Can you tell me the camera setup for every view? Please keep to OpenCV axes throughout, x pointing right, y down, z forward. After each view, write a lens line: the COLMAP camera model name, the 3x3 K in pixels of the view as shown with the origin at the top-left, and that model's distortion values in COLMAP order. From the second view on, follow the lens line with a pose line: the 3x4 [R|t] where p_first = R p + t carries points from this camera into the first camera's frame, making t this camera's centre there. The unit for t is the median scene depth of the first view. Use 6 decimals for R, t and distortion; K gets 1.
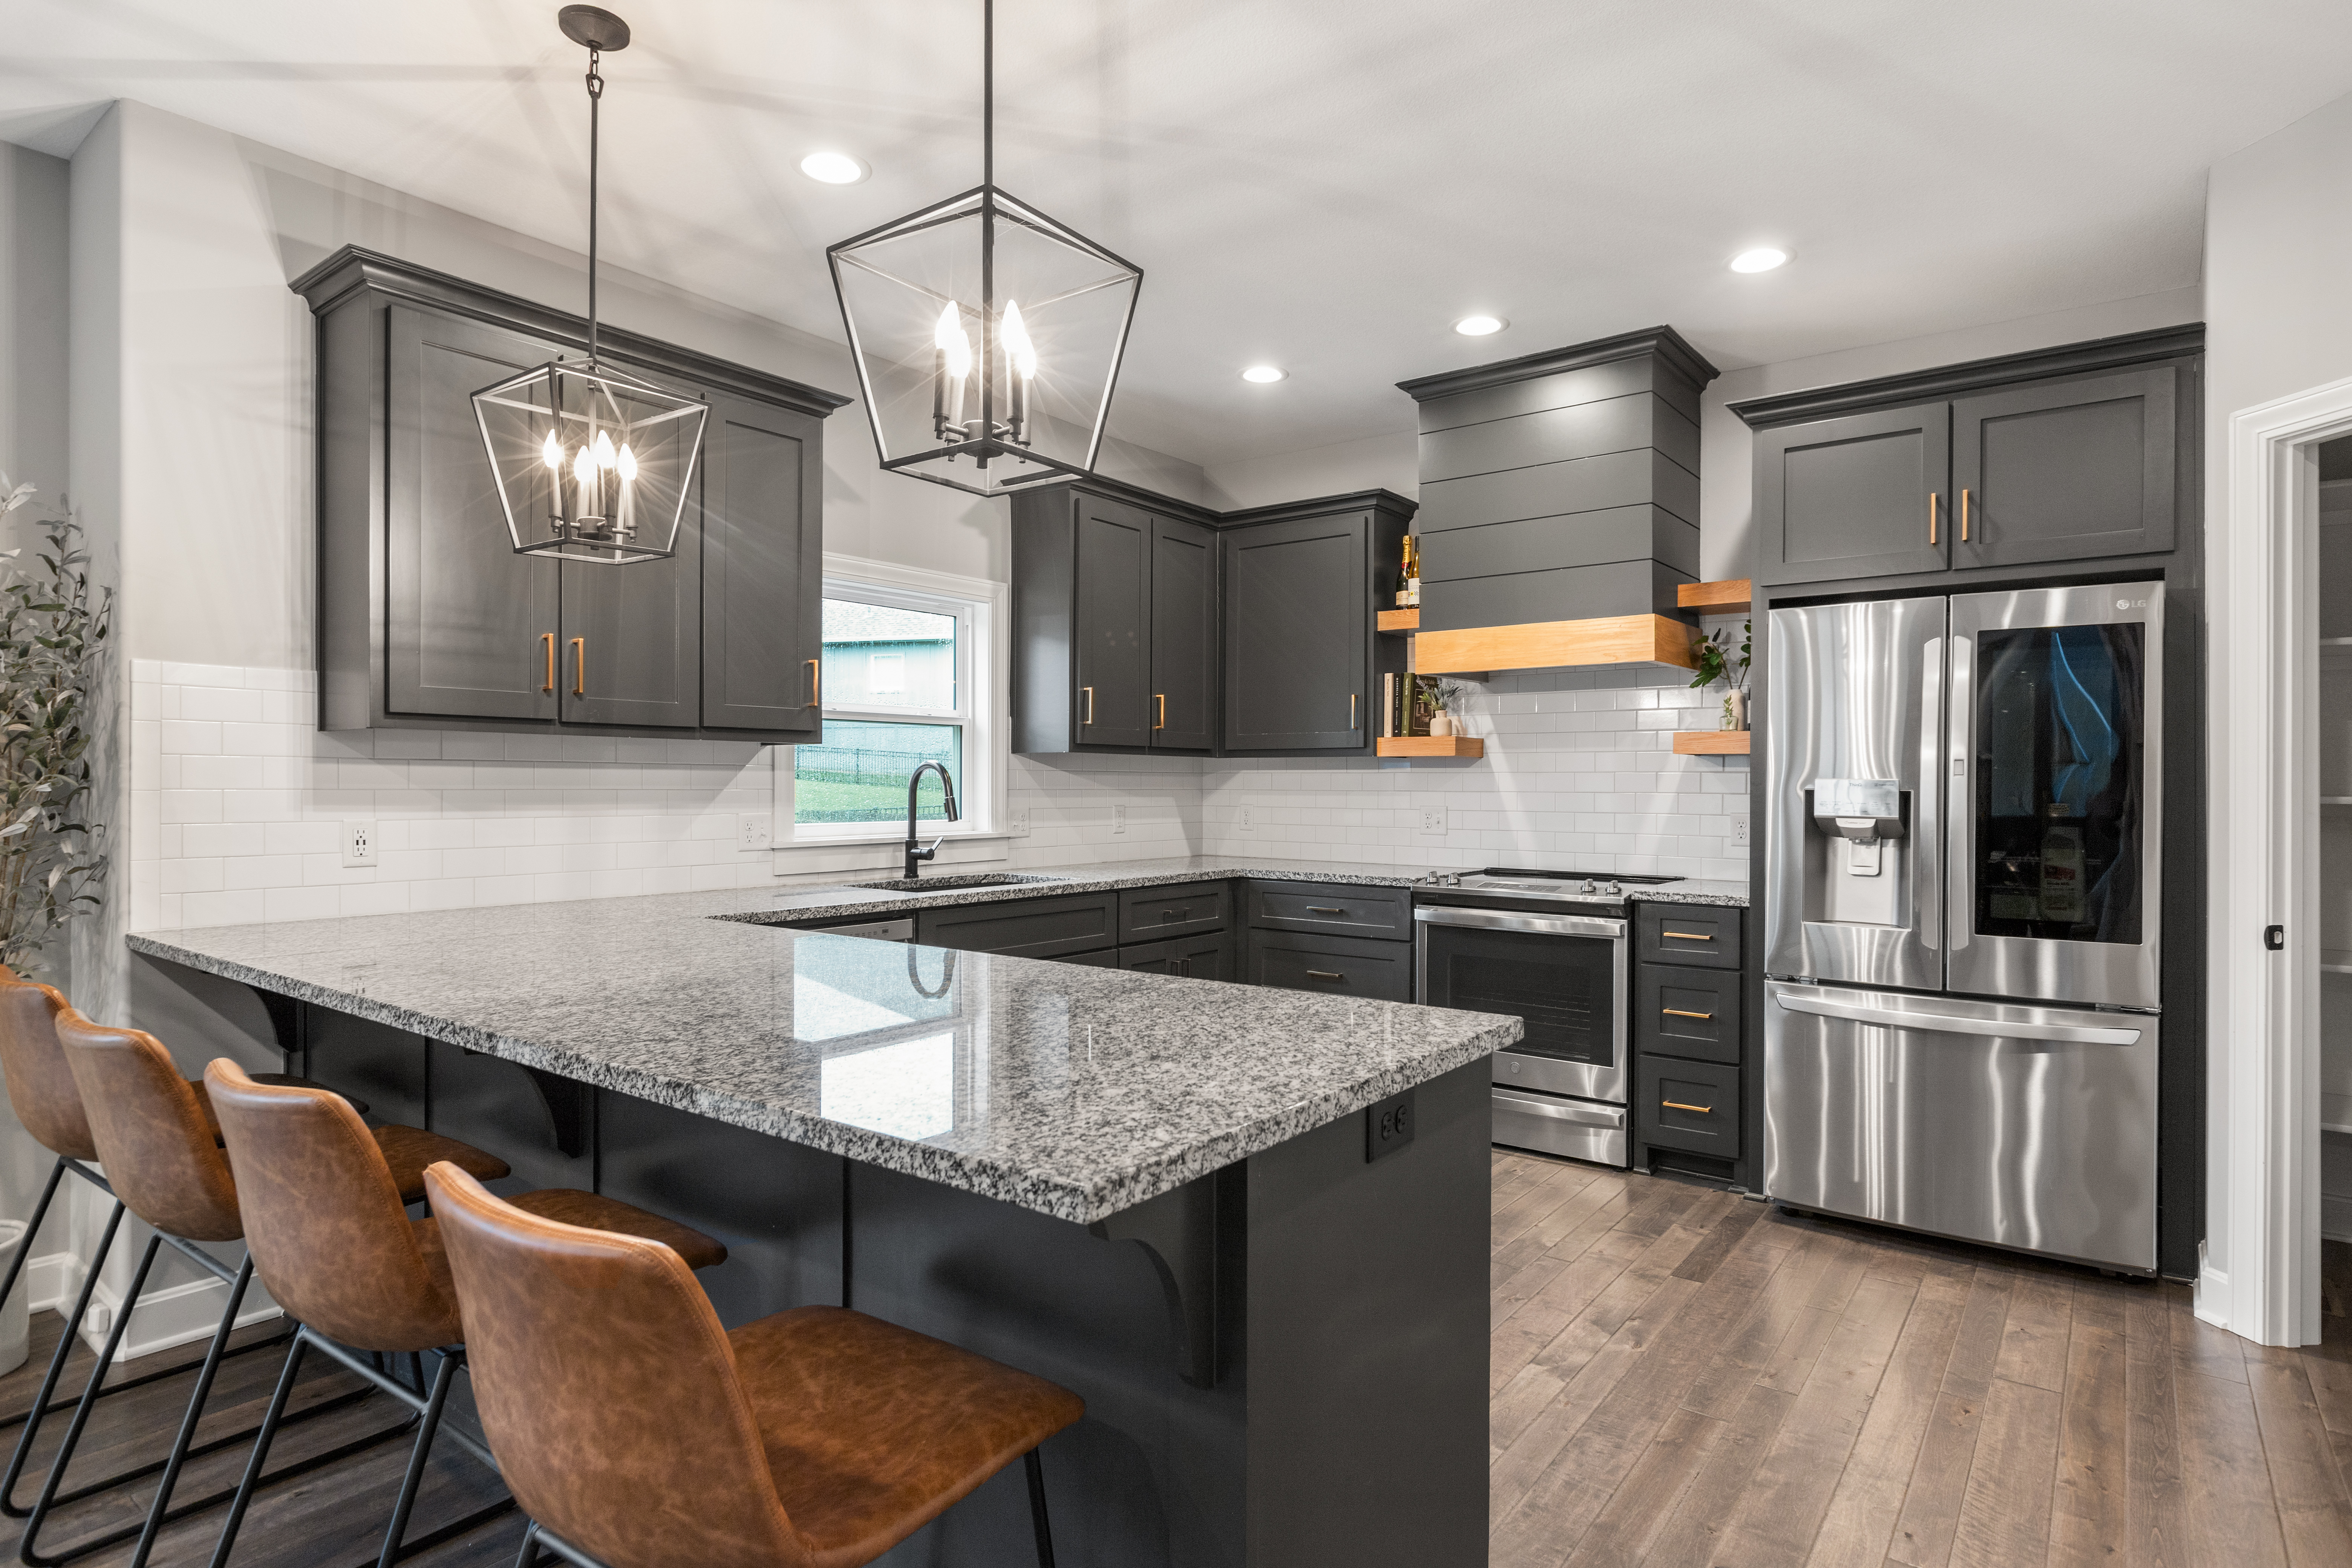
lens RADIAL K [[1231.4, 0, 1182.0], [0, 1231.4, 785.4], [0, 0, 1]] dist [-0.000486, -0.000835]
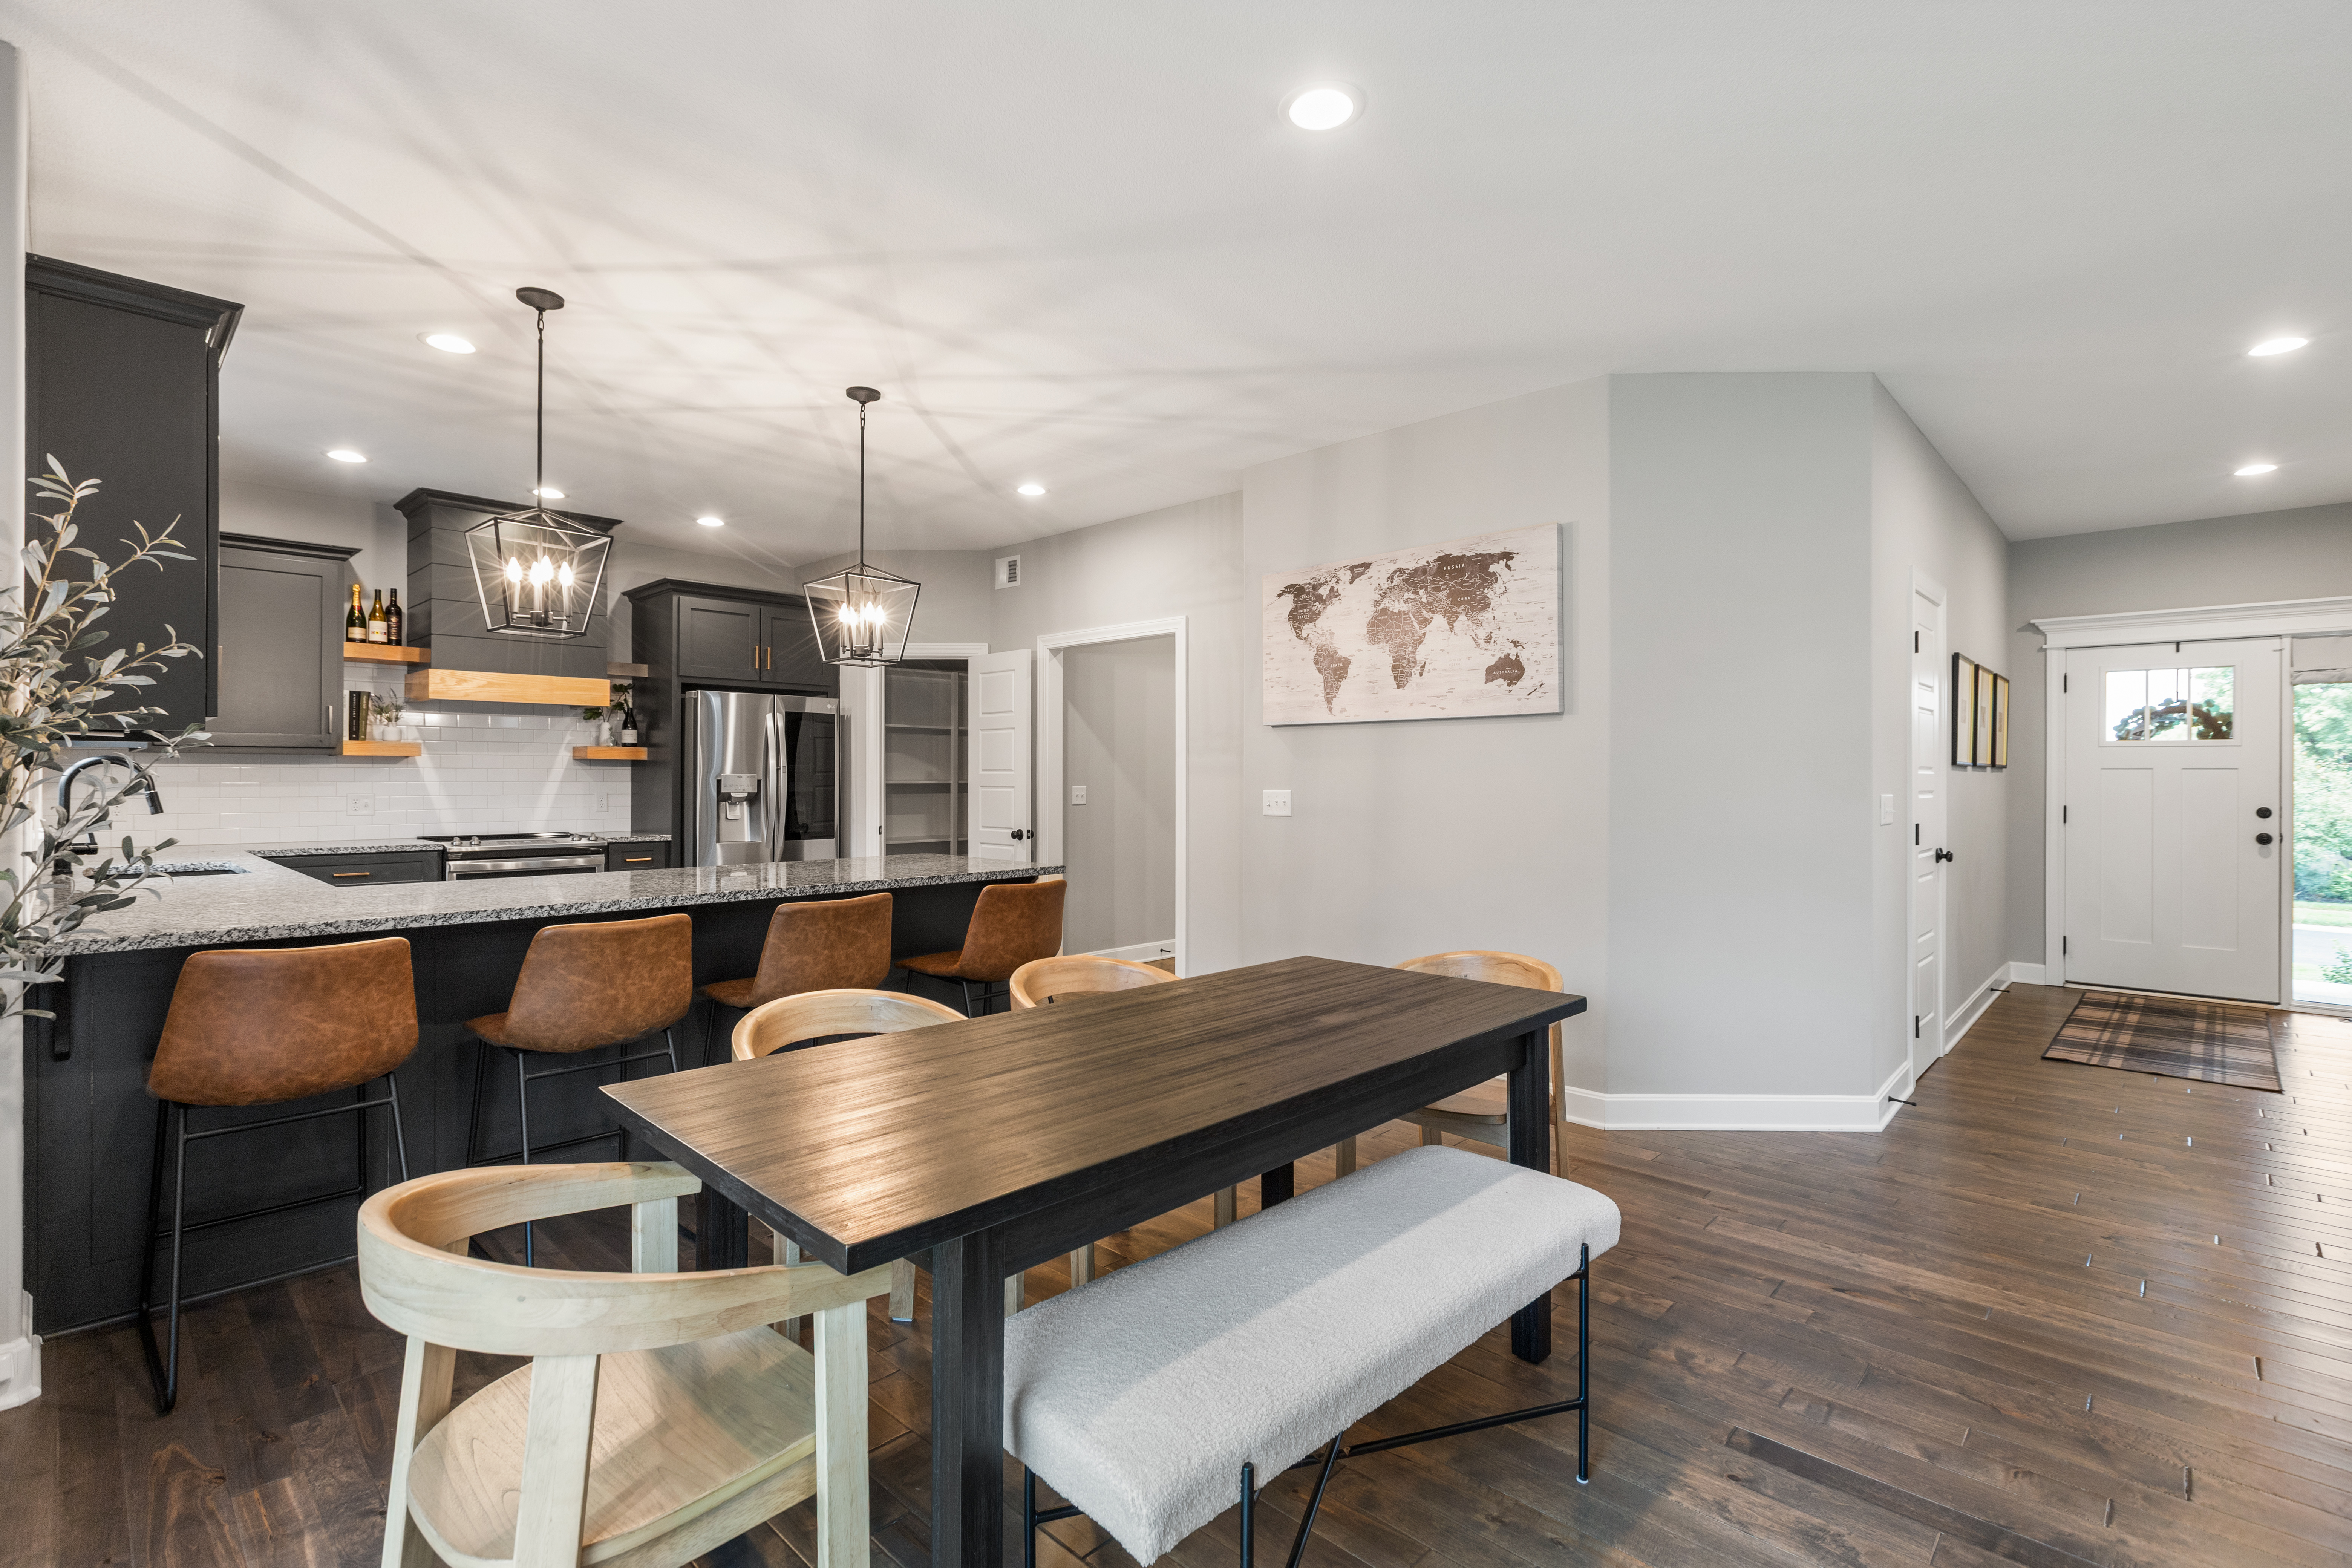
lens RADIAL K [[1072.5, 0, 1171.8], [0, 1072.5, 777.9], [0, 0, 1]] dist [-0.001001, -0.000325]
pose [[0.112546, -0.005184, 0.993633, -1.226461], [-0.000573, 0.999986, 0.005283, -0.009356], [-0.993646, -0.001164, 0.112541, 0.035091]]
